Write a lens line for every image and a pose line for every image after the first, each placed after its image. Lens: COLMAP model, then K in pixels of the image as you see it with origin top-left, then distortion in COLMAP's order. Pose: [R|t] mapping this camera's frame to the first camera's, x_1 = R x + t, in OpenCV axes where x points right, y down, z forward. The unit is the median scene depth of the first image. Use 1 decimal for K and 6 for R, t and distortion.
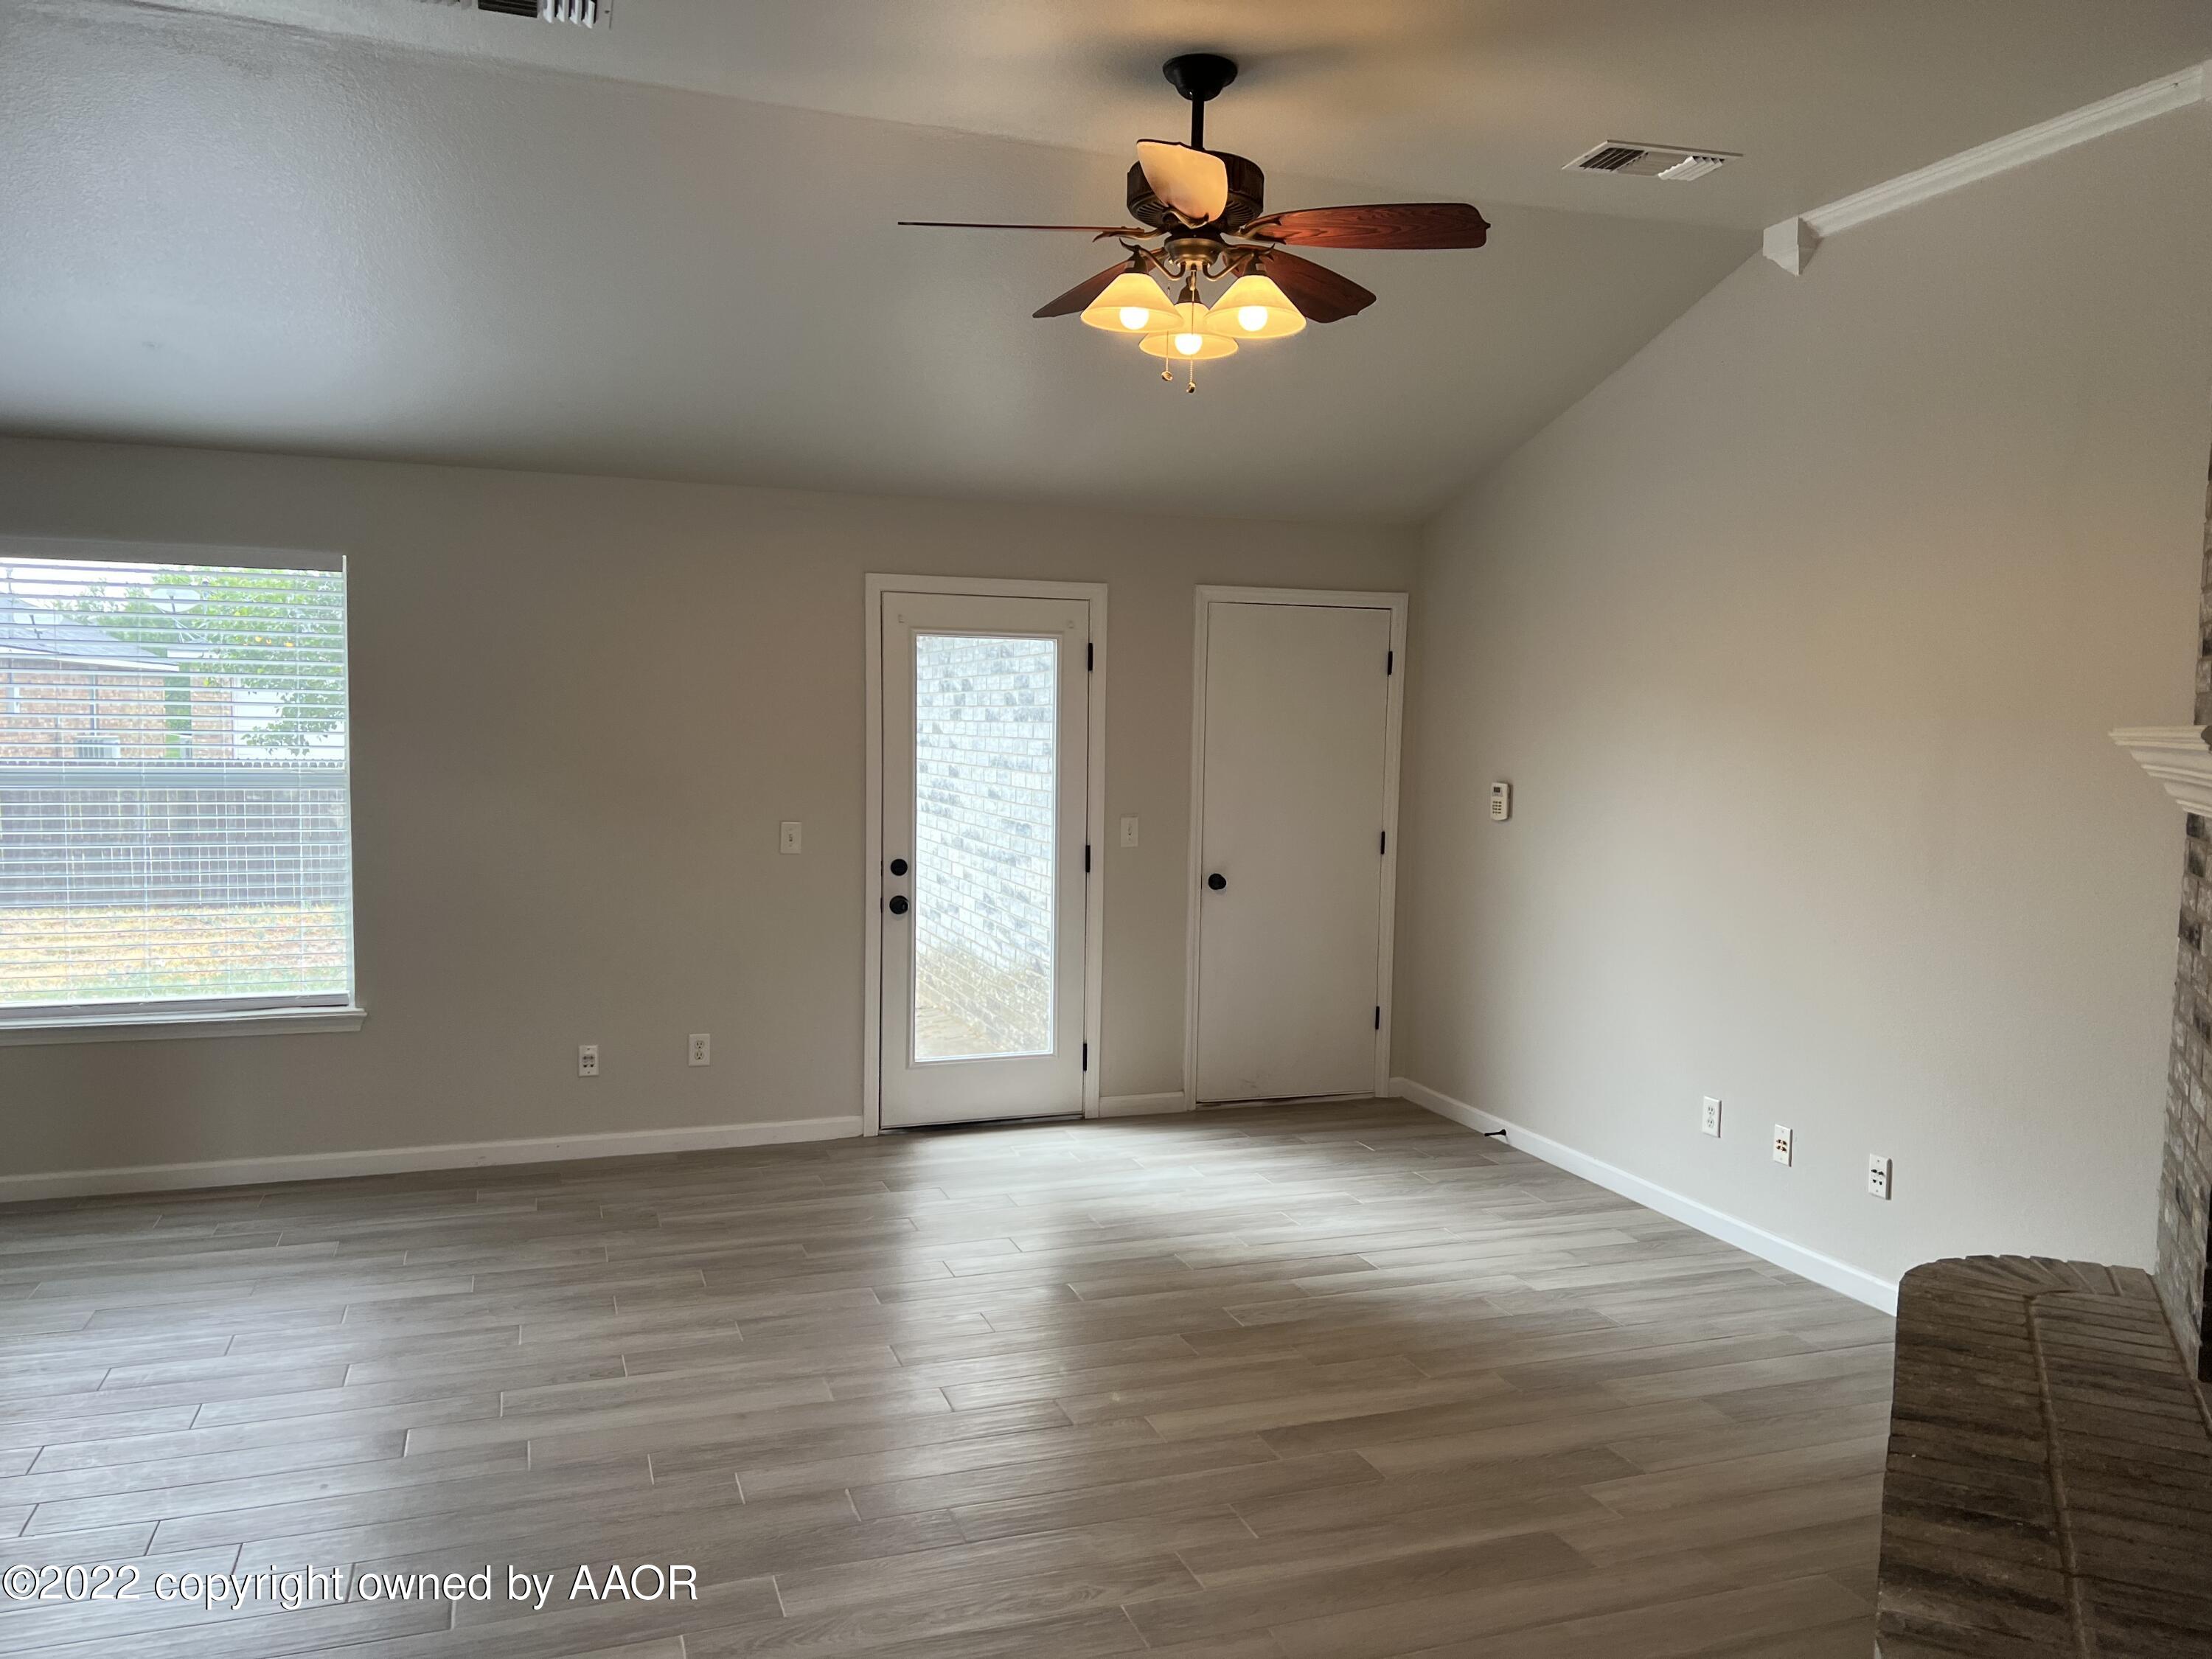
lens RADIAL K [[1661.1, 0, 1116.3], [0, 1661.1, 829.6], [0, 0, 1]] dist [0.022955, -0.018921]
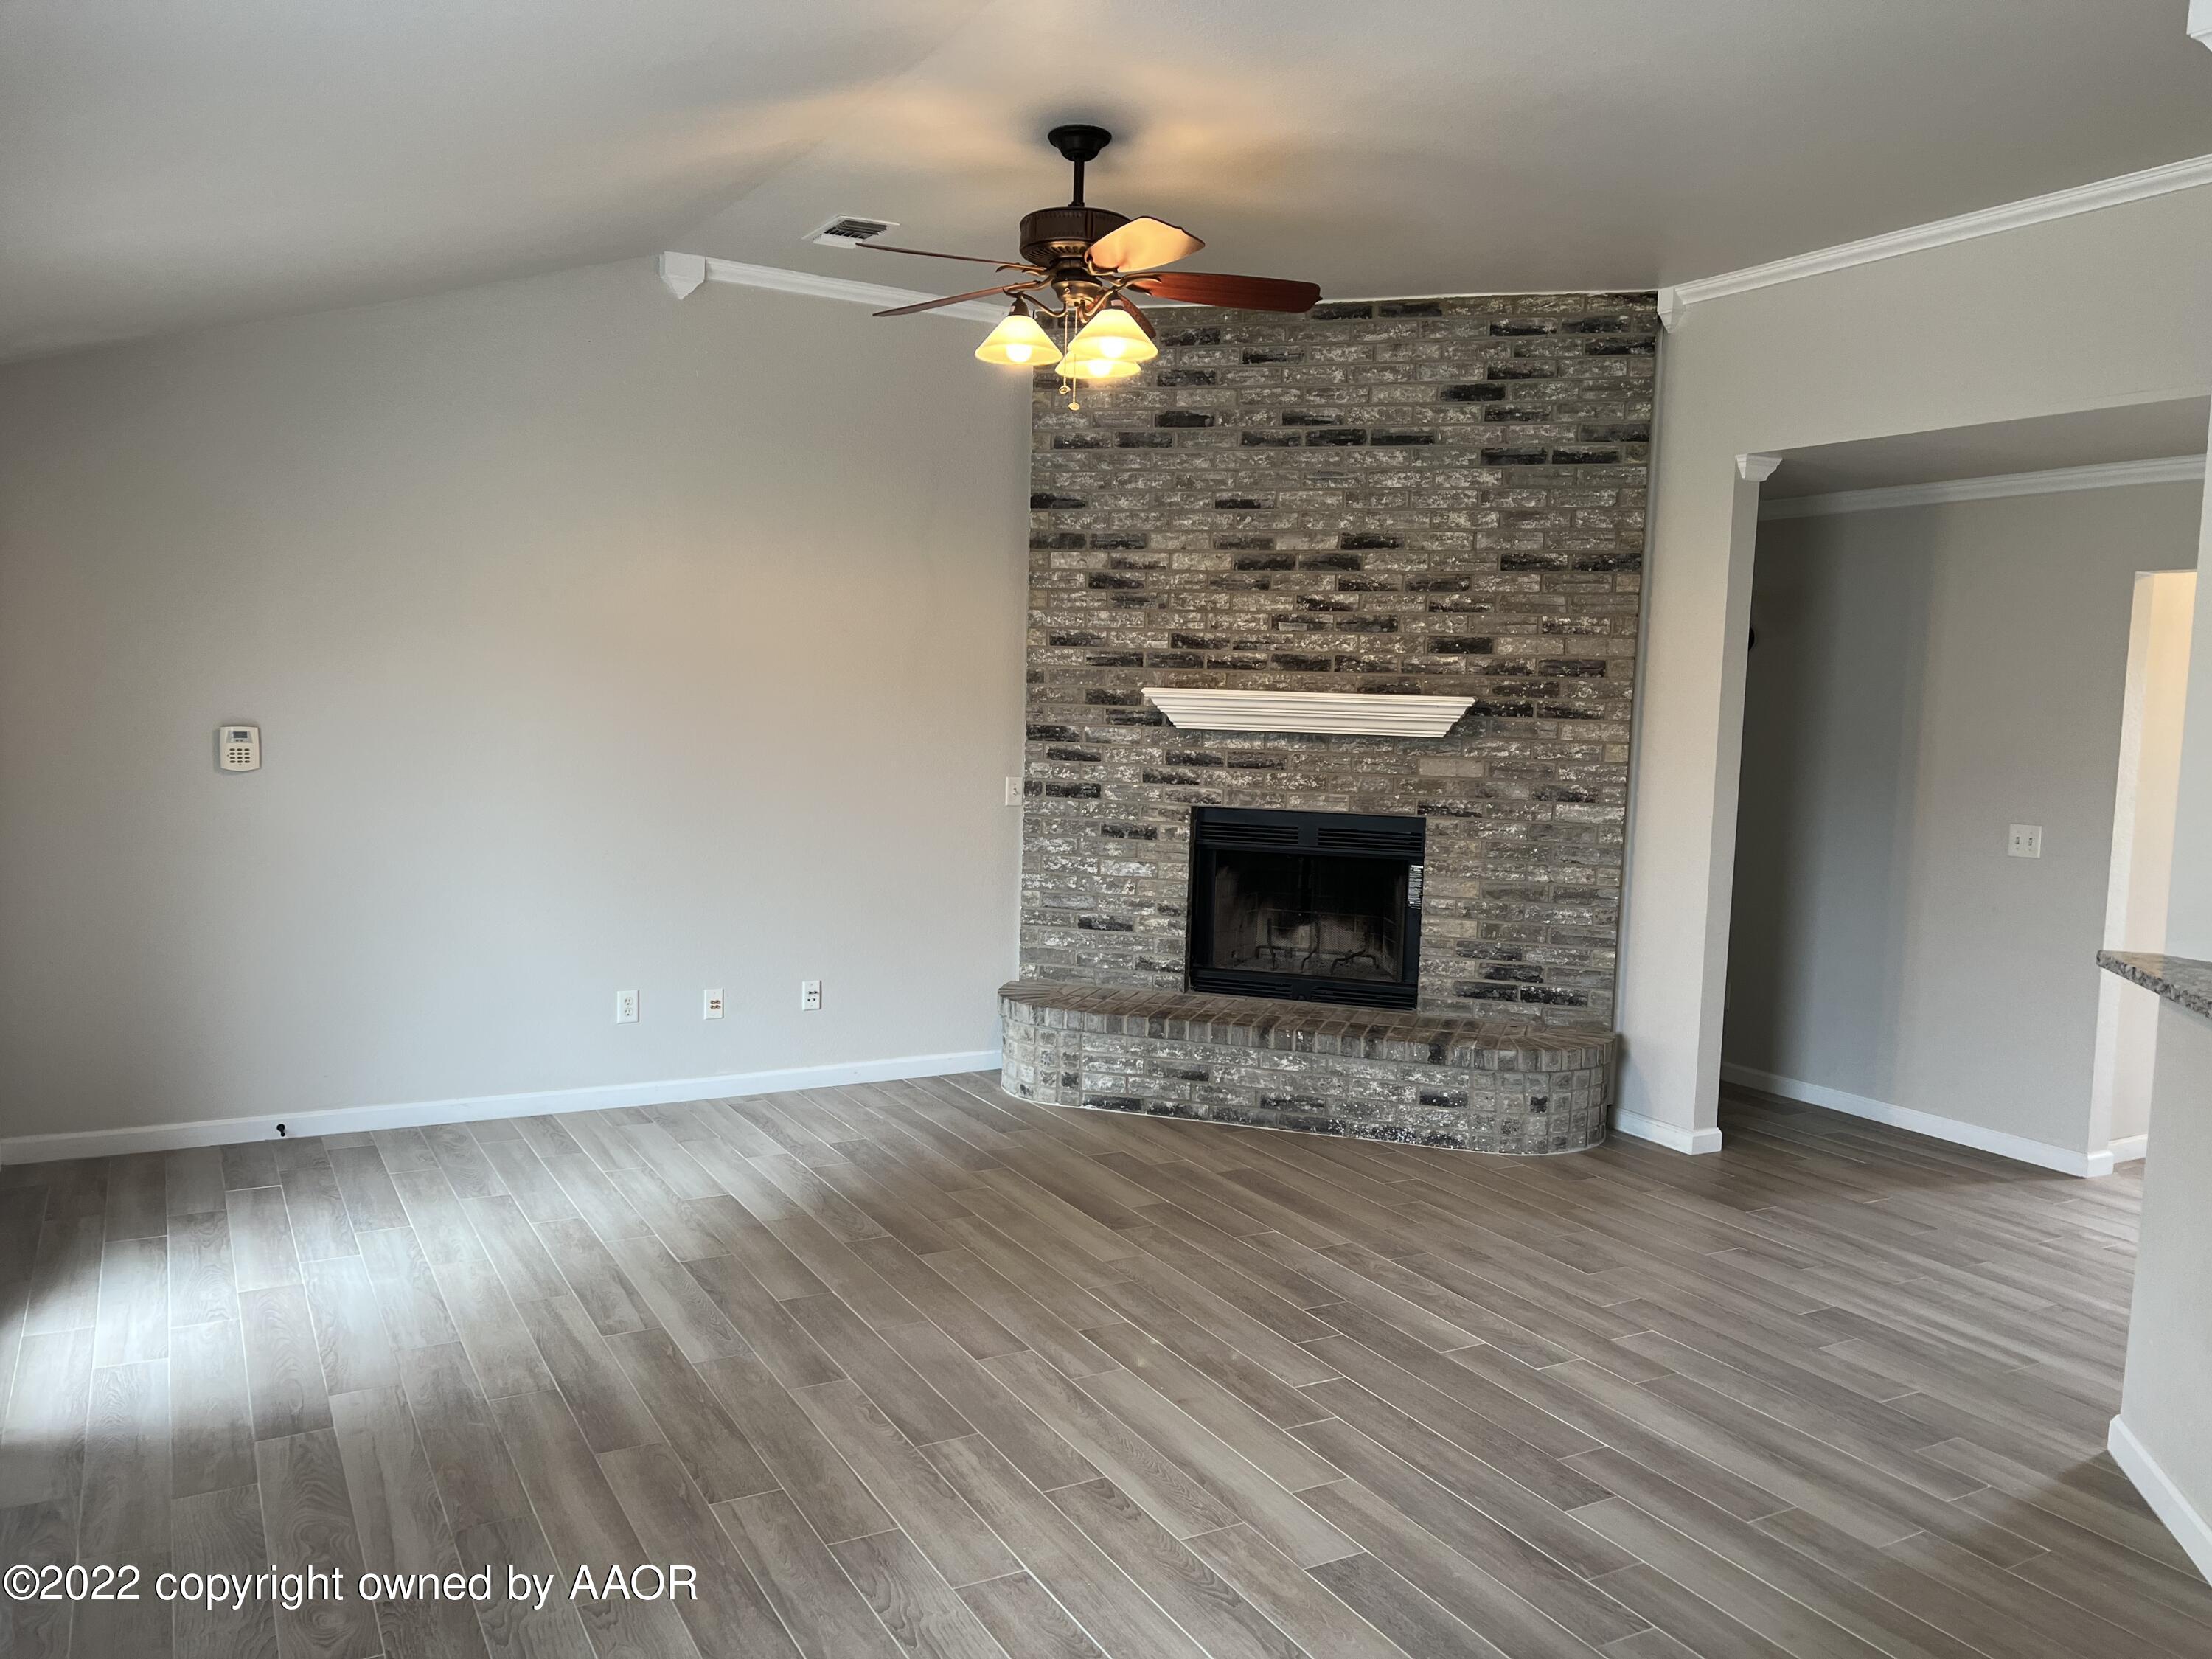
lens RADIAL K [[1661.1, 0, 1117.1], [0, 1661.1, 834.2], [0, 0, 1]] dist [0.022955, -0.018921]
pose [[-0.164189, -0.112245, 0.980022, -0.925948], [0.033522, 0.992296, 0.119267, -0.083881], [-0.985859, 0.052435, -0.159161, 0.943485]]
